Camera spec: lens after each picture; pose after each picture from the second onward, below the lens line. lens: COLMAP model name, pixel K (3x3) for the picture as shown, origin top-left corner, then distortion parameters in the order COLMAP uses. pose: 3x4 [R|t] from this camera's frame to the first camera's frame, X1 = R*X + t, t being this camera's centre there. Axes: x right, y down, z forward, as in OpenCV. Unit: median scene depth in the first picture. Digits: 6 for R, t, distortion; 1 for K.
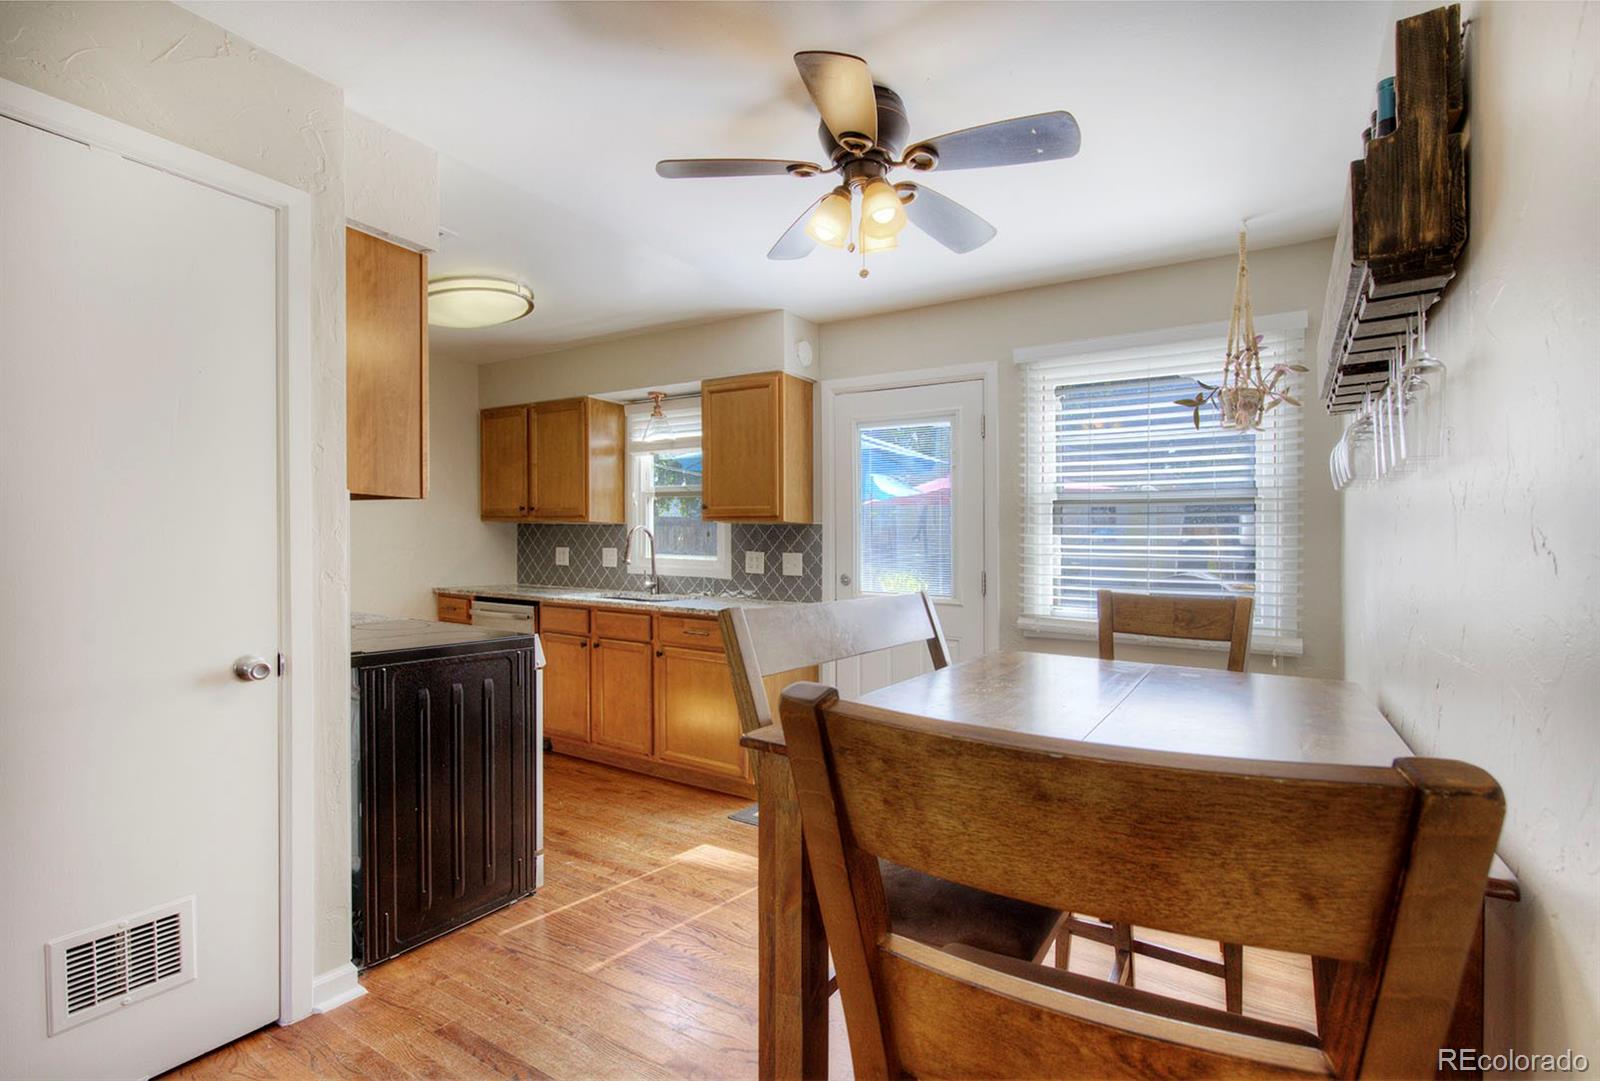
lens RADIAL K [[750.6, 0, 813.1], [0, 750.6, 539.1], [0, 0, 1]] dist [-0.000210, -0.000104]
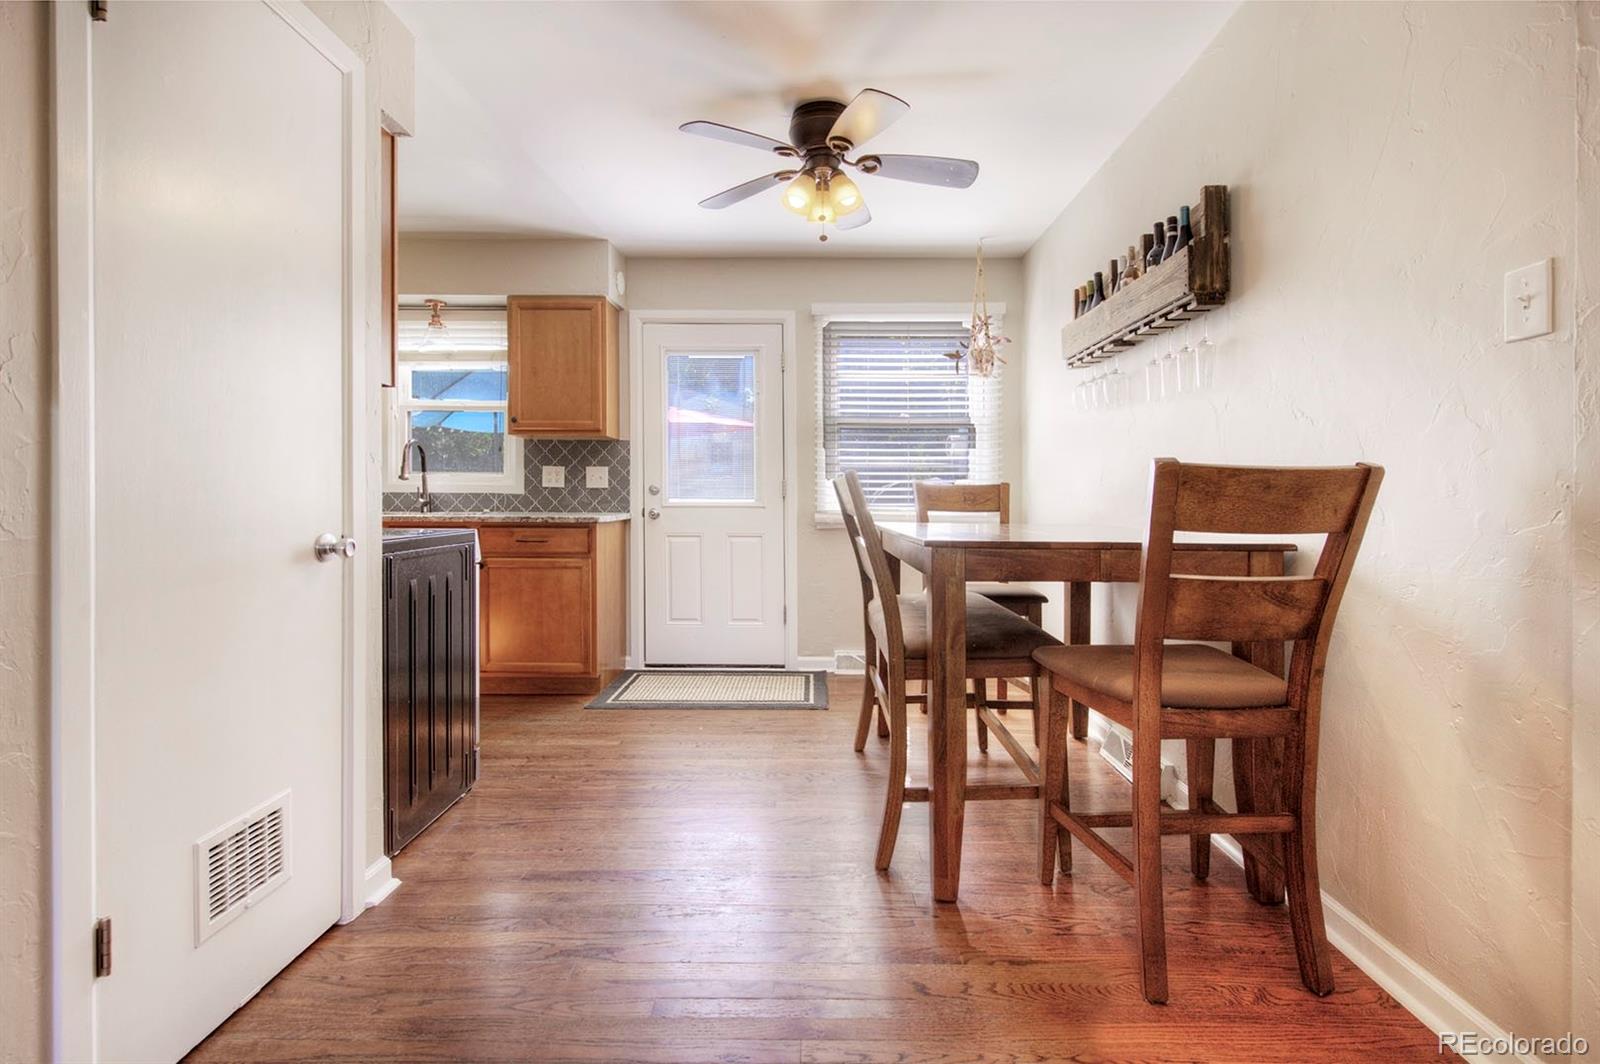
lens RADIAL K [[725.3, 0, 824.4], [0, 725.3, 473.4], [0, 0, 1]] dist [0.002774, -0.001490]
pose [[0.853945, 0.000342, 0.520363, -0.285862], [0.003541, 0.999973, -0.006468, 0.035240], [-0.520351, 0.007365, 0.853921, -0.049339]]
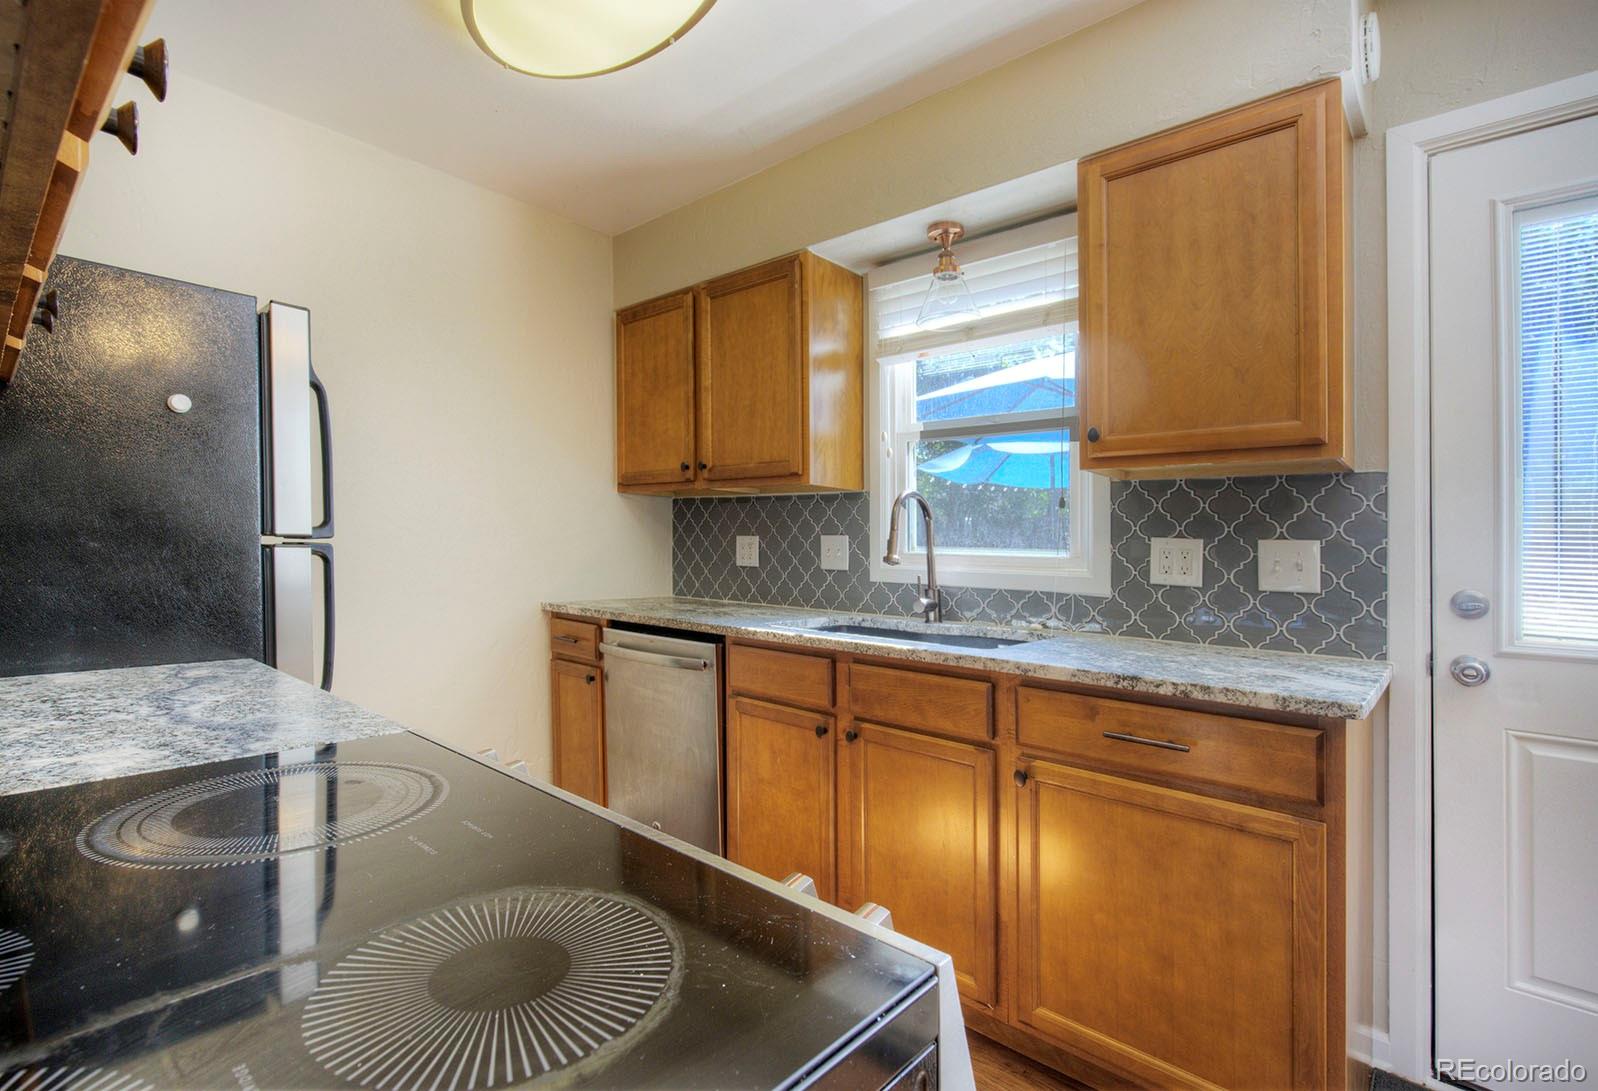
lens RADIAL K [[795.1, 0, 802.4], [0, 795.1, 544.0], [0, 0, 1]] dist [-0.007120, 0.001464]
pose [[0.983242, 0.000554, -0.182303, -0.220565], [0.000115, 0.999993, 0.003662, 0.018719], [0.182303, -0.003622, 0.983236, 0.487685]]
